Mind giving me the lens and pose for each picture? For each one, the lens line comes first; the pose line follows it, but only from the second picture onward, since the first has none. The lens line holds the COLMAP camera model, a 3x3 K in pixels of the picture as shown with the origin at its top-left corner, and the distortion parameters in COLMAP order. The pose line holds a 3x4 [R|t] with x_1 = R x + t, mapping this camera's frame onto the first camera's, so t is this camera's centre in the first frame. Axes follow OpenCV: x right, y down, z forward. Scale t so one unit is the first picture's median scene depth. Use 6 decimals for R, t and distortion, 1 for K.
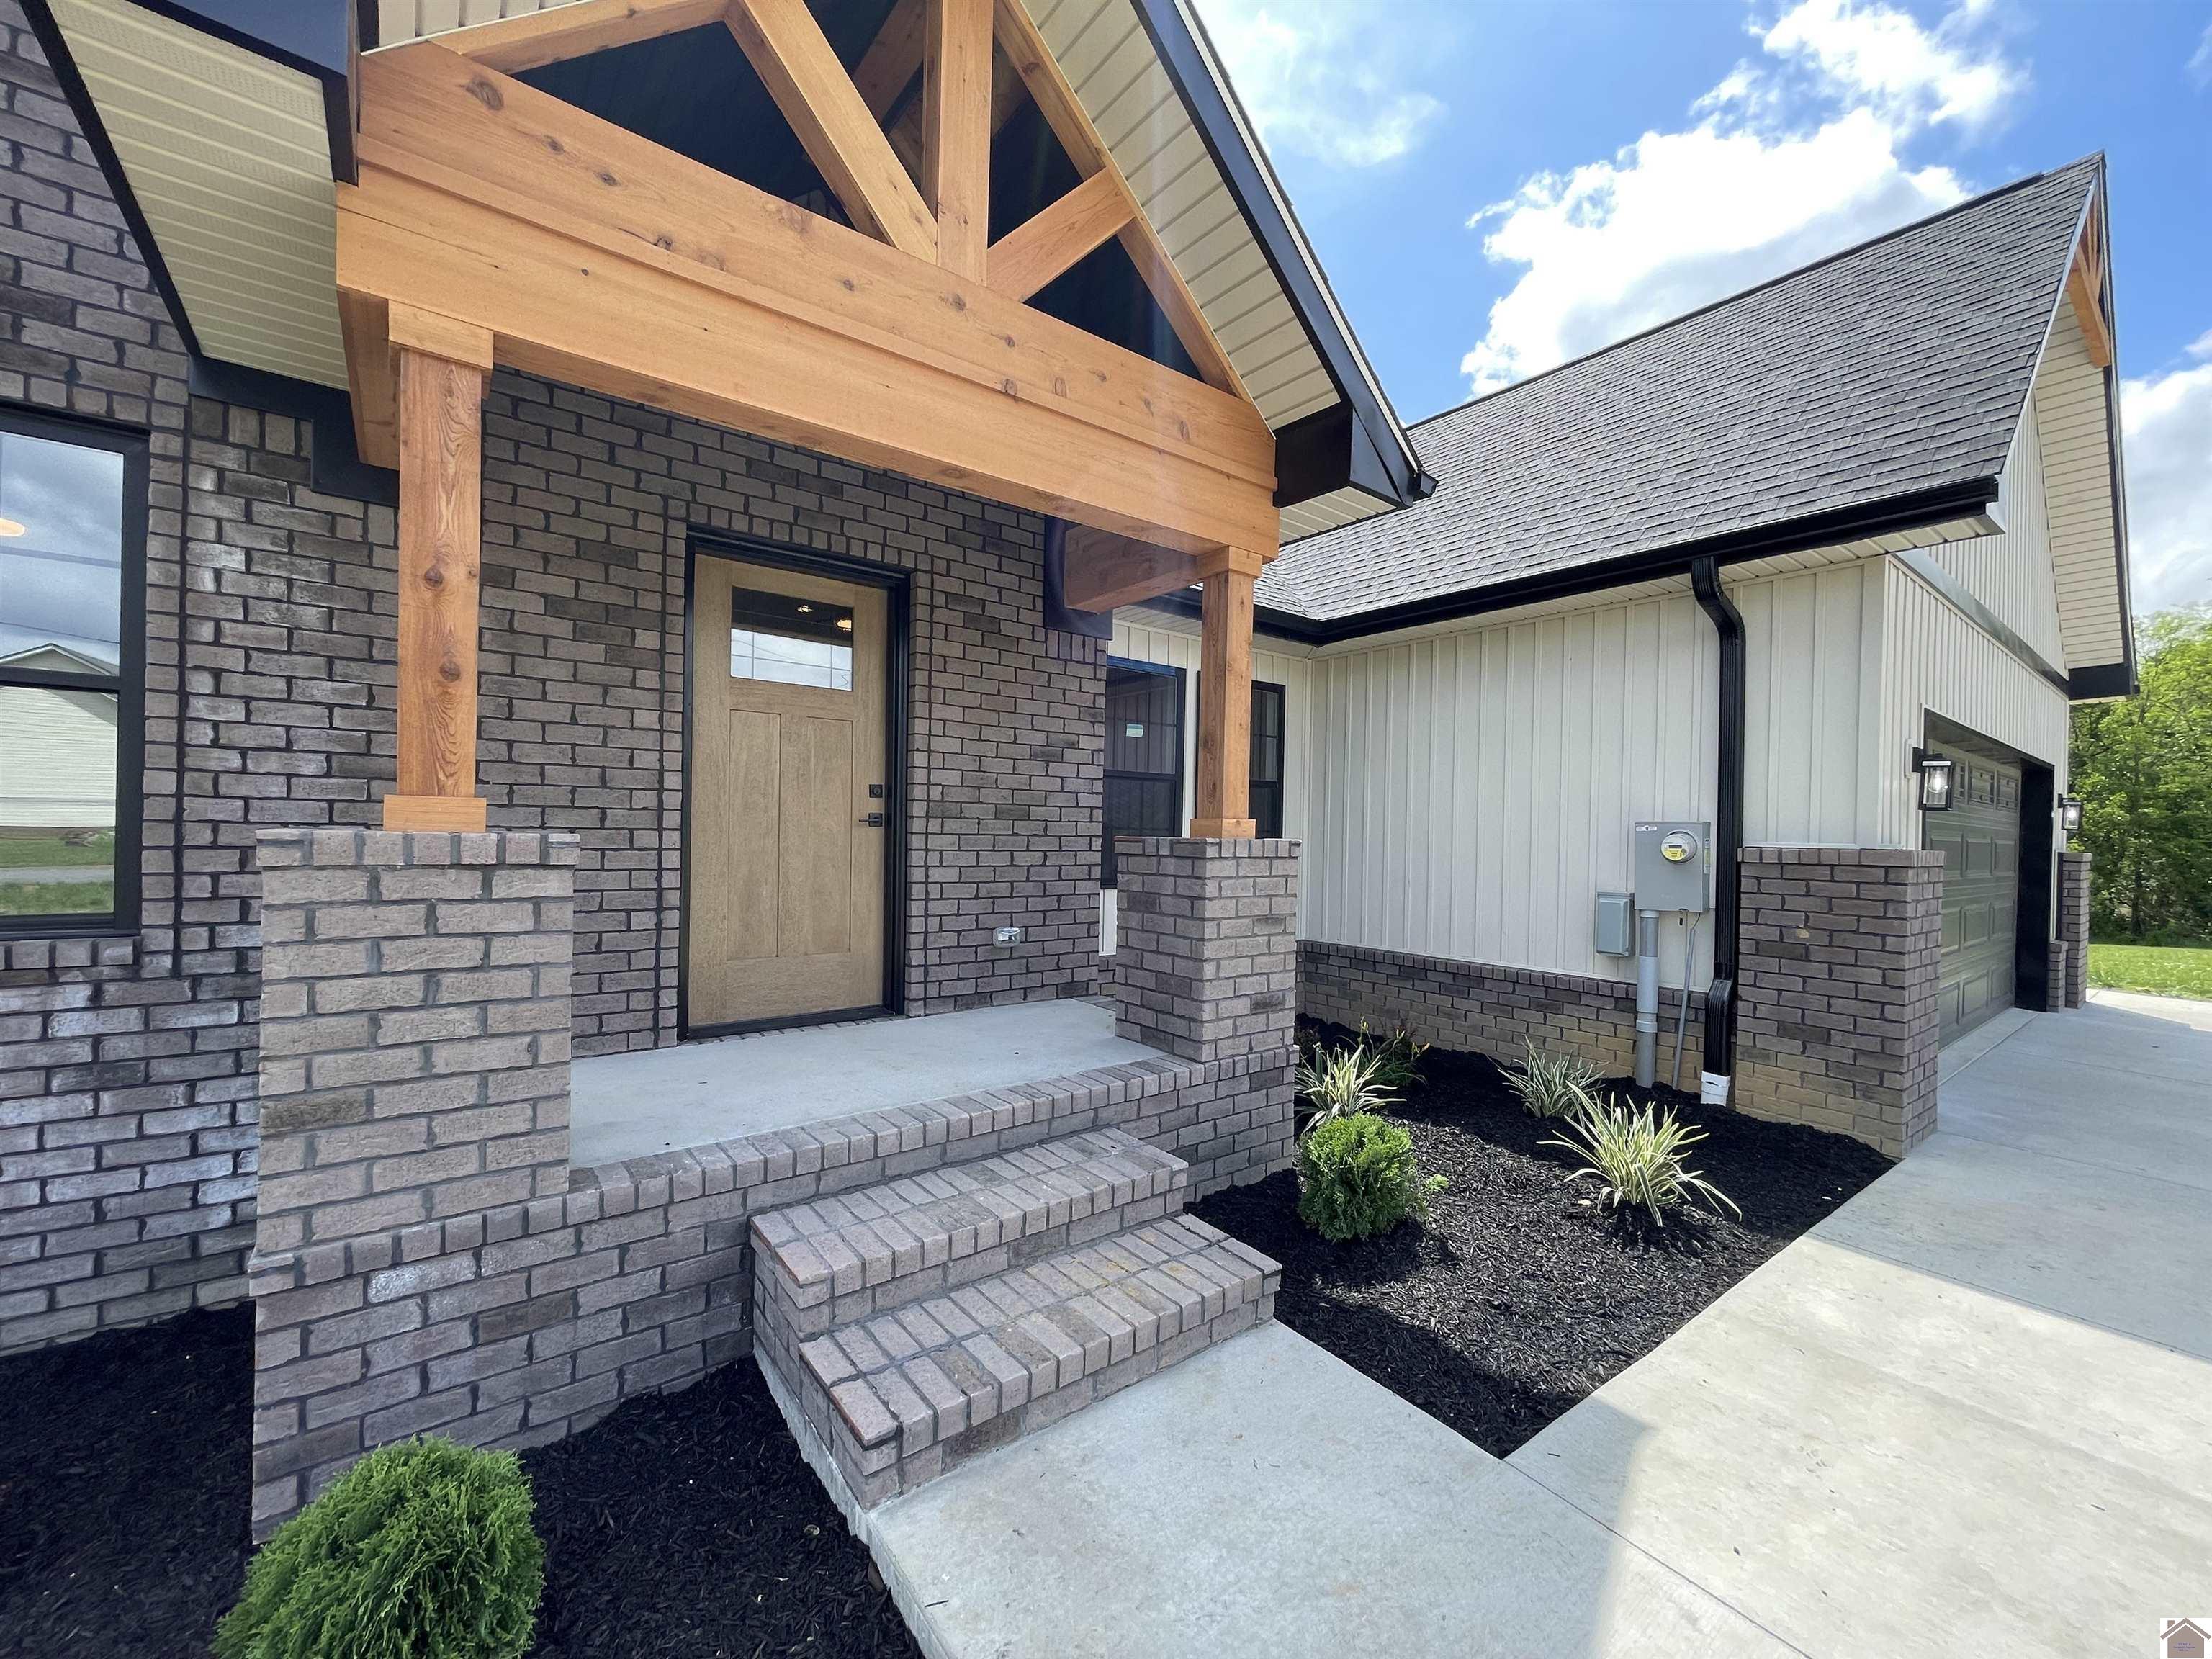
lens RADIAL K [[888.2, 0, 1098.8], [0, 888.2, 838.2], [0, 0, 1]] dist [0.003934, 0.000445]
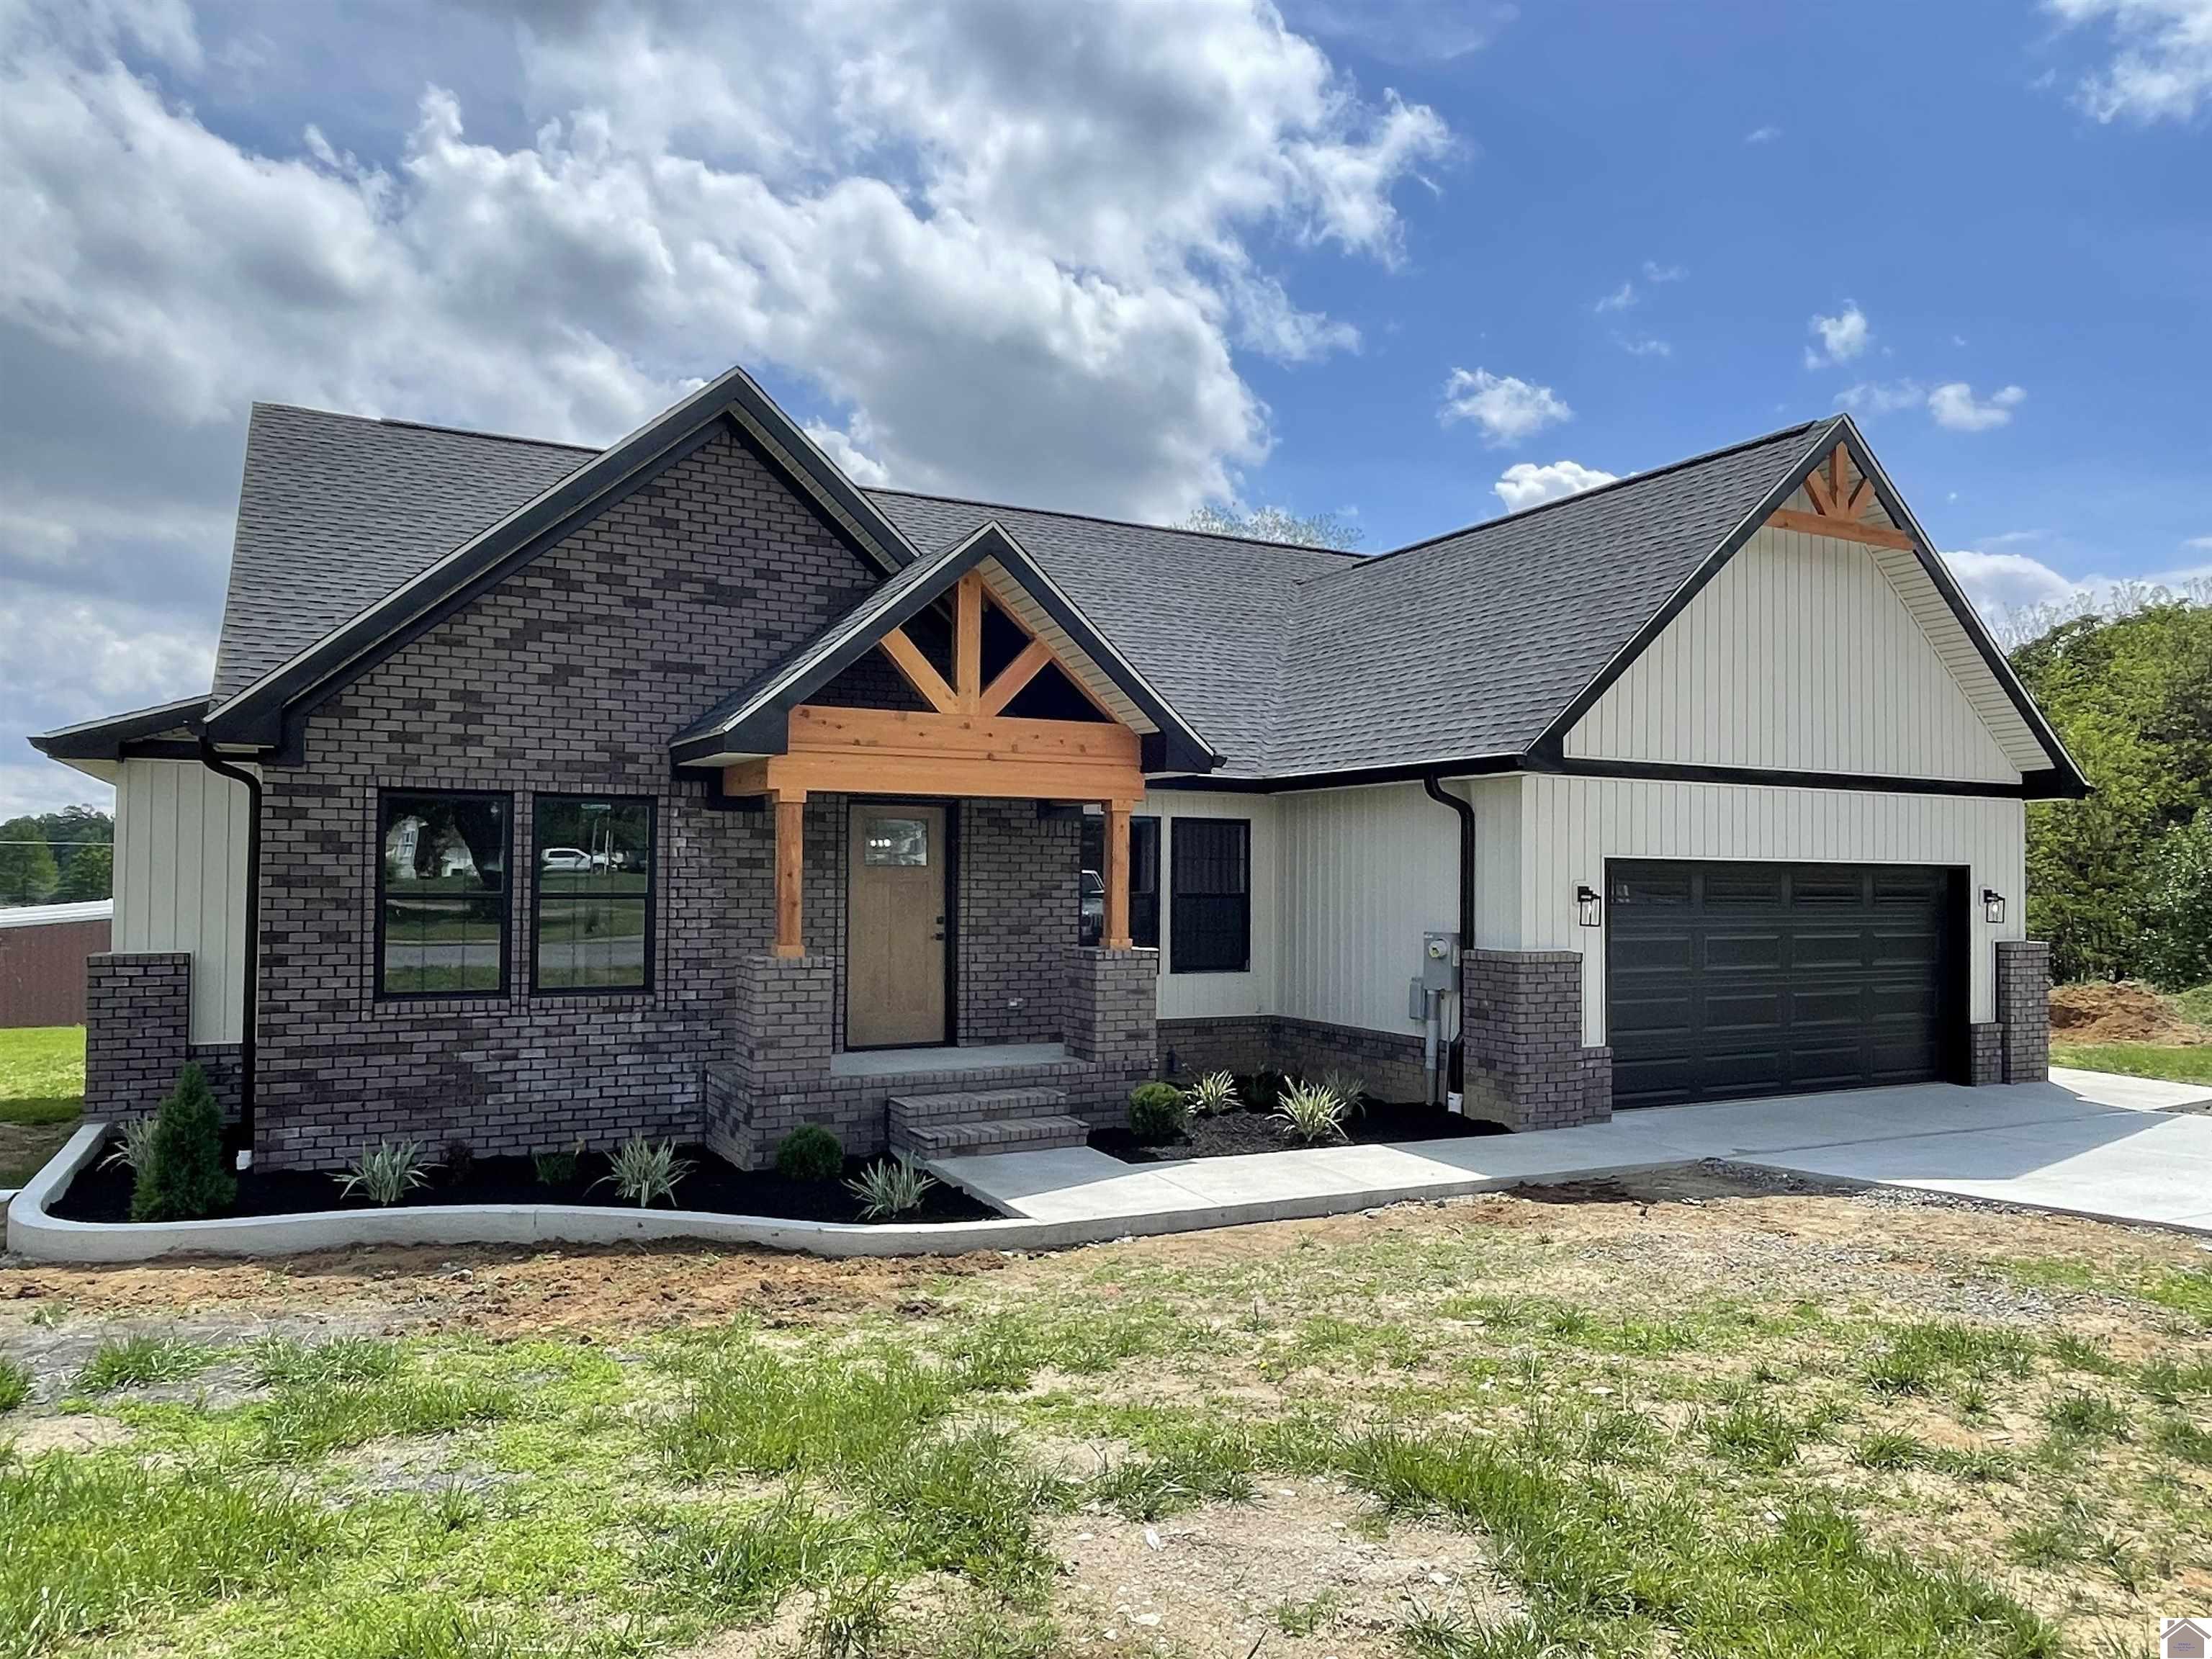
lens RADIAL K [[1477.8, 0, 1097.1], [0, 1477.8, 868.2], [0, 0, 1]] dist [0.049592, 0.000376]
pose [[0.985569, -0.011713, -0.168870, 0.685241], [0.009268, 0.999841, -0.015258, -0.133767], [0.169022, 0.013472, 0.985520, -2.284045]]
